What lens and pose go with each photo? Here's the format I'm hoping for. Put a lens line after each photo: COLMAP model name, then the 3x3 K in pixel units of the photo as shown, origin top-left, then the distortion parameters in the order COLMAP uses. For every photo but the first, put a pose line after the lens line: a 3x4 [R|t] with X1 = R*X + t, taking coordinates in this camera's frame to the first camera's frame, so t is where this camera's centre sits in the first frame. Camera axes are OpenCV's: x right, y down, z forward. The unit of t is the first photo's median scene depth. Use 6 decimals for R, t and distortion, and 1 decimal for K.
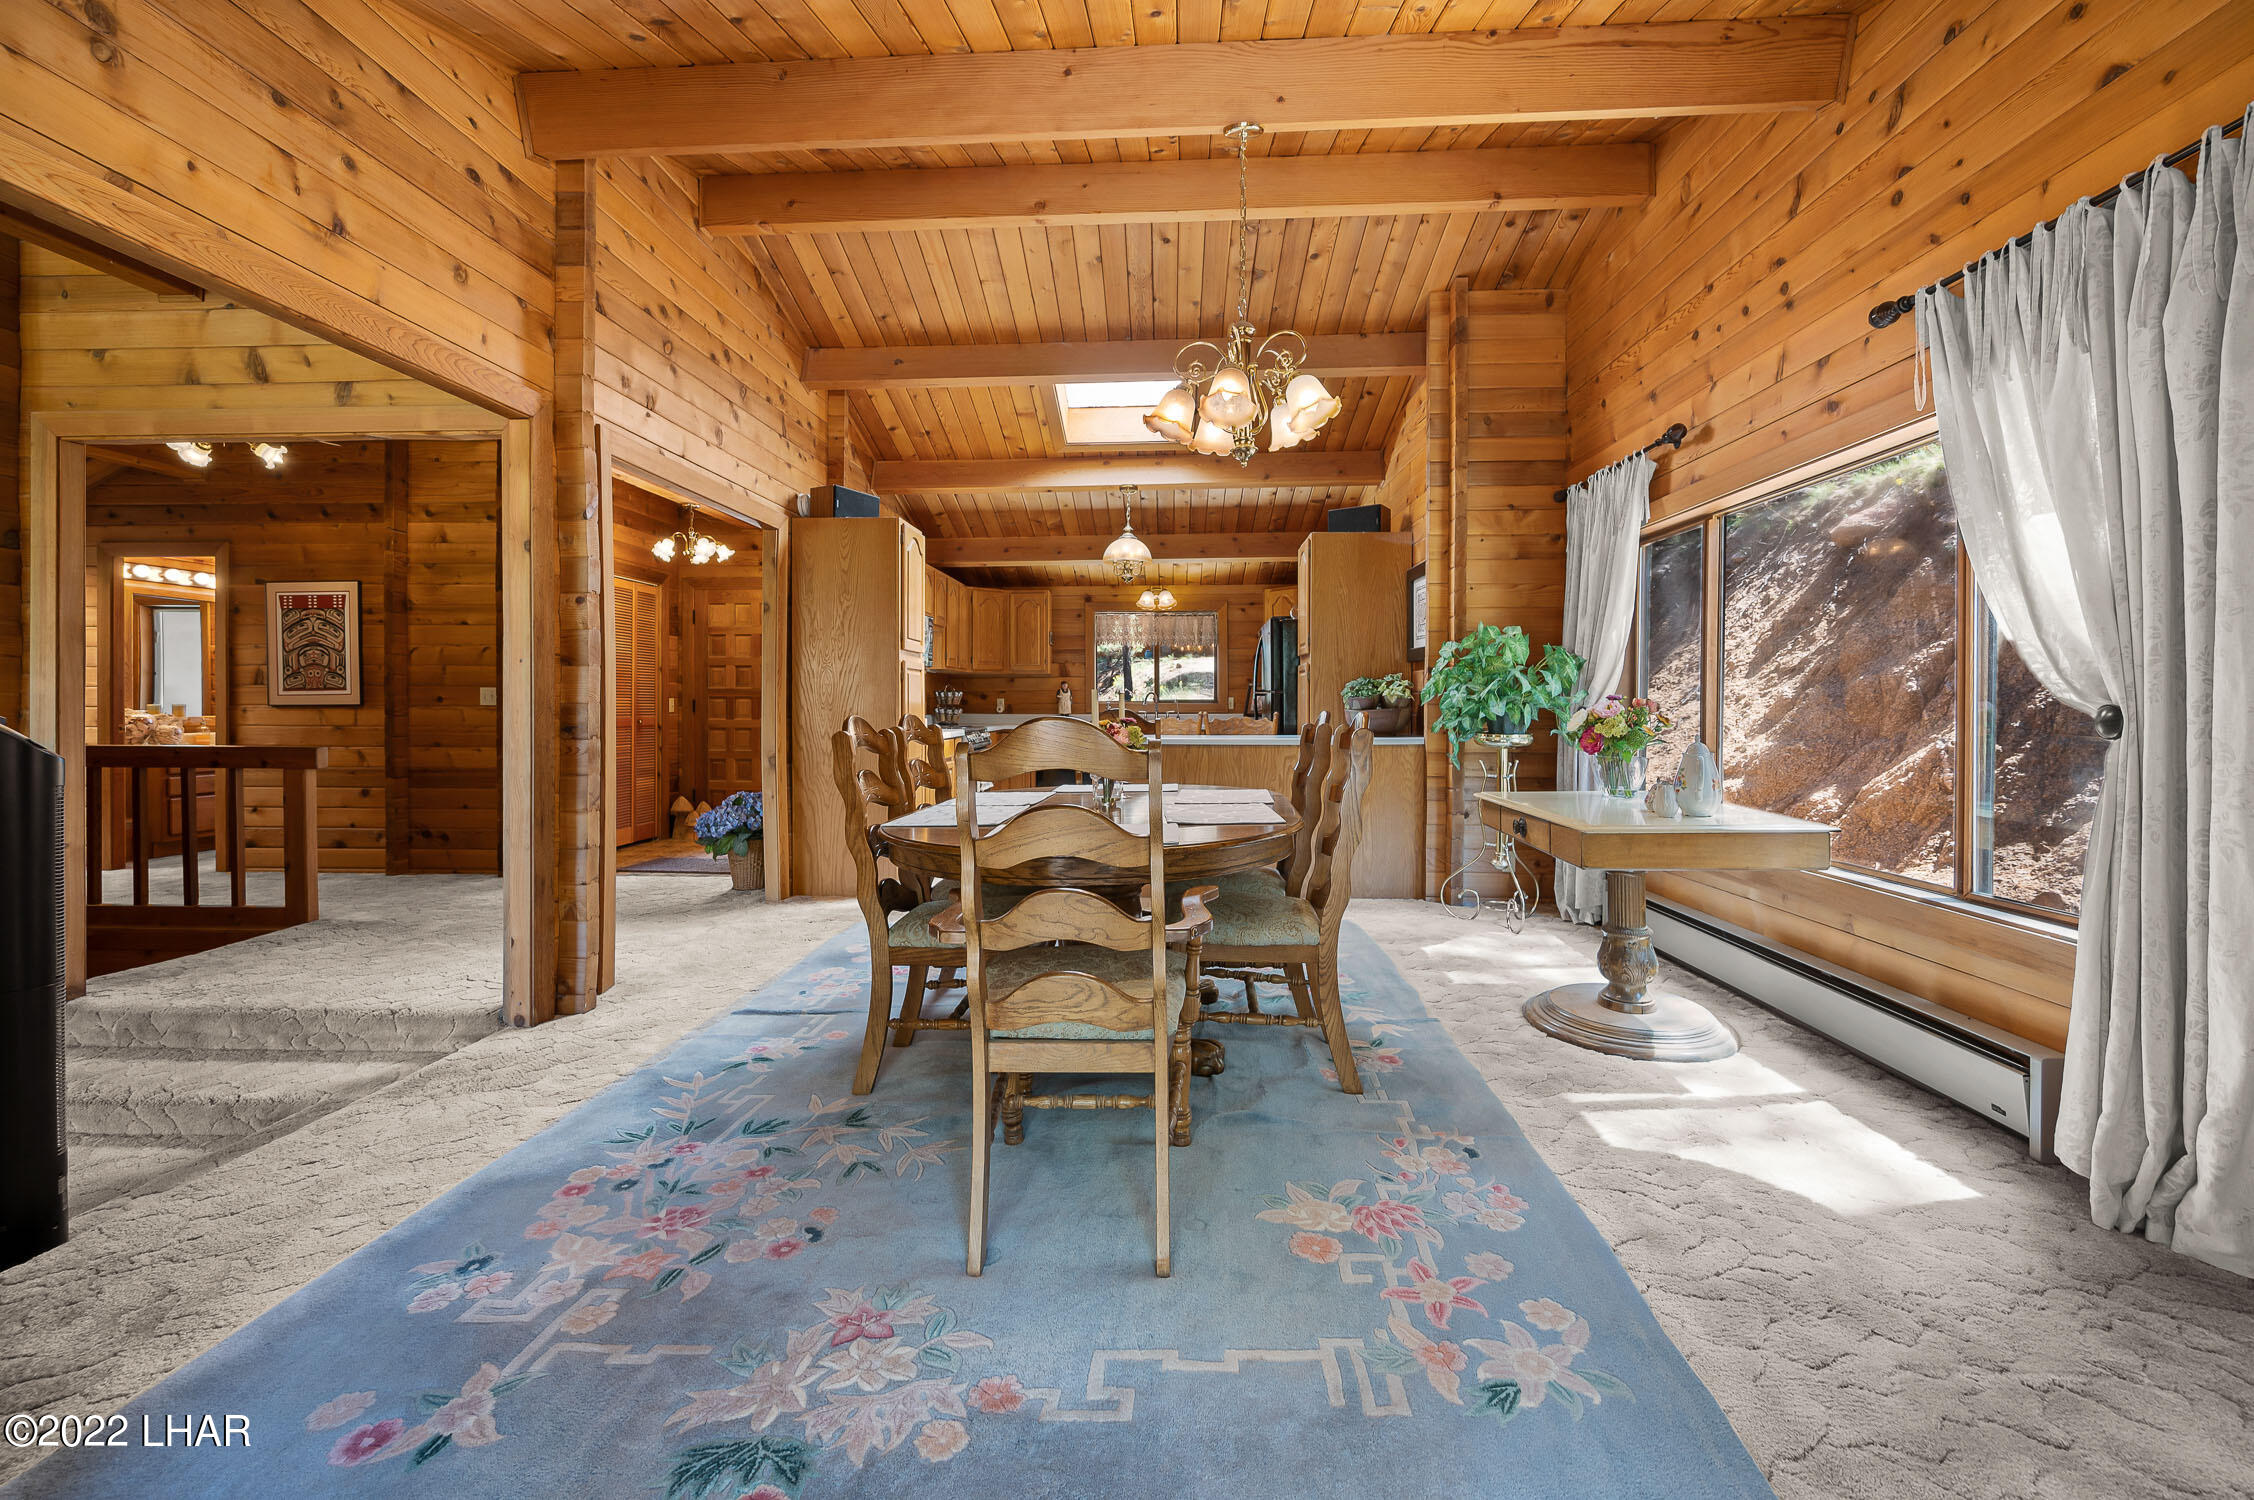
lens RADIAL K [[907.2, 0, 1139.0], [0, 907.2, 711.4], [0, 0, 1]] dist [0.000023, -0.000074]
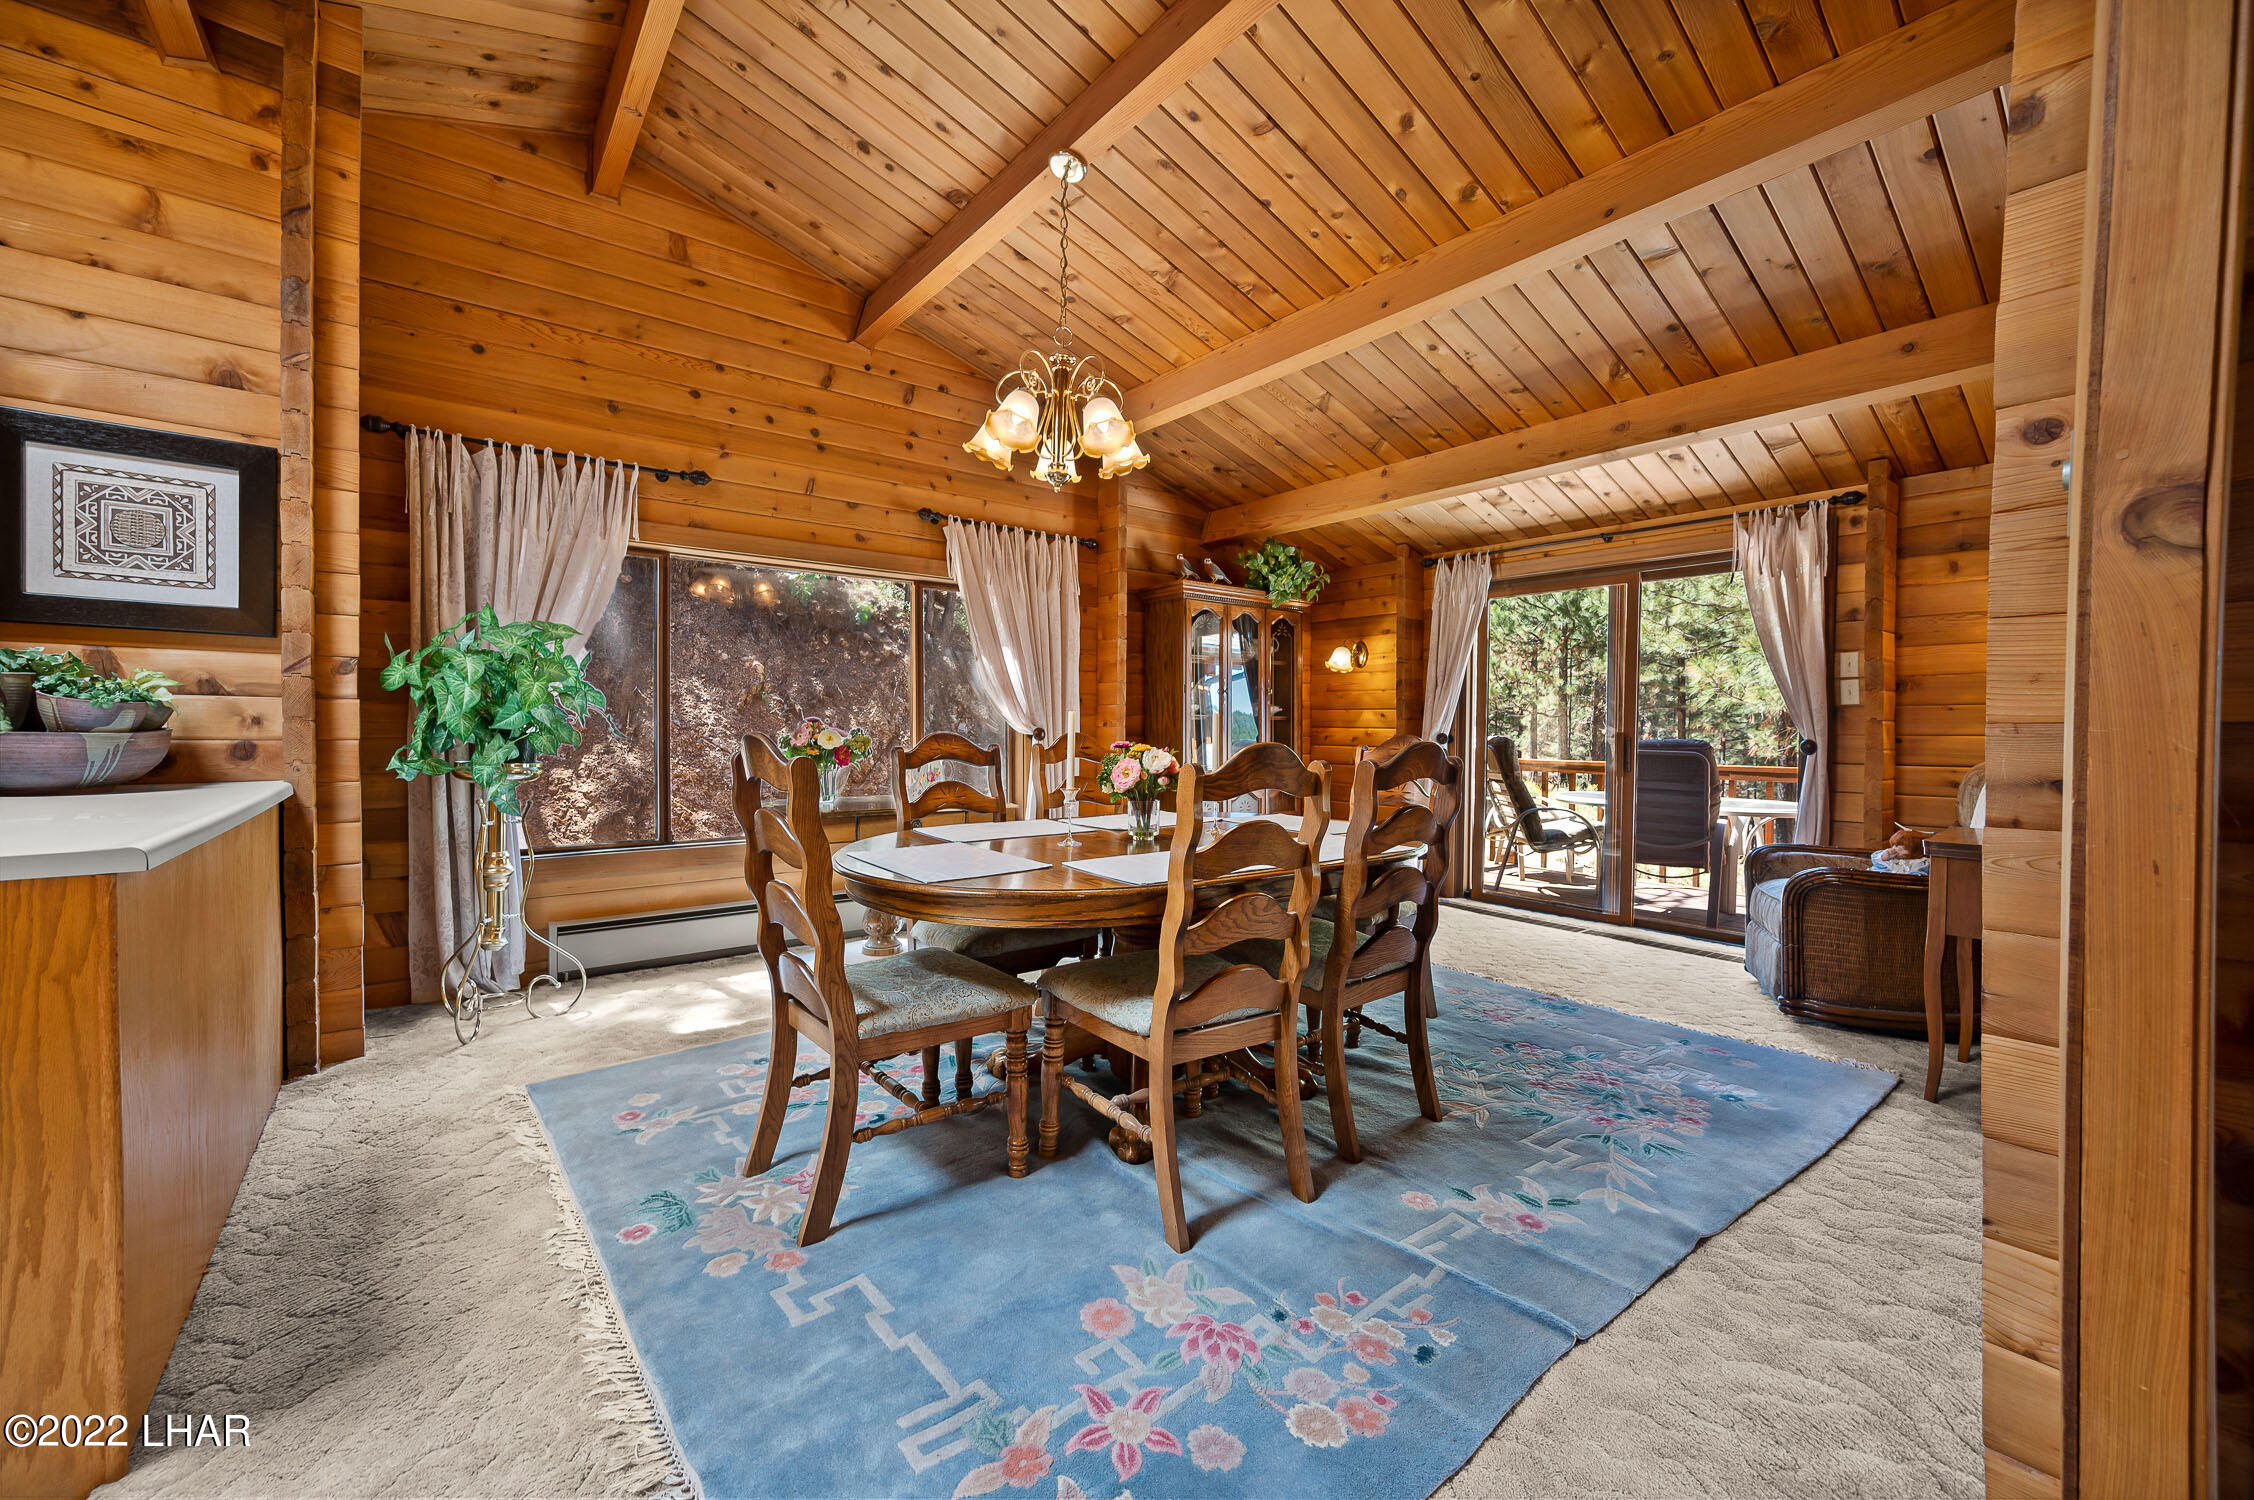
lens RADIAL K [[886.4, 0, 1133.1], [0, 886.4, 730.2], [0, 0, 1]] dist [-0.000852, -0.000184]
pose [[-0.656737, -0.008103, 0.754076, -0.797994], [-0.003487, 0.999964, 0.007708, -0.013816], [-0.754112, 0.002433, -0.656742, 1.833854]]
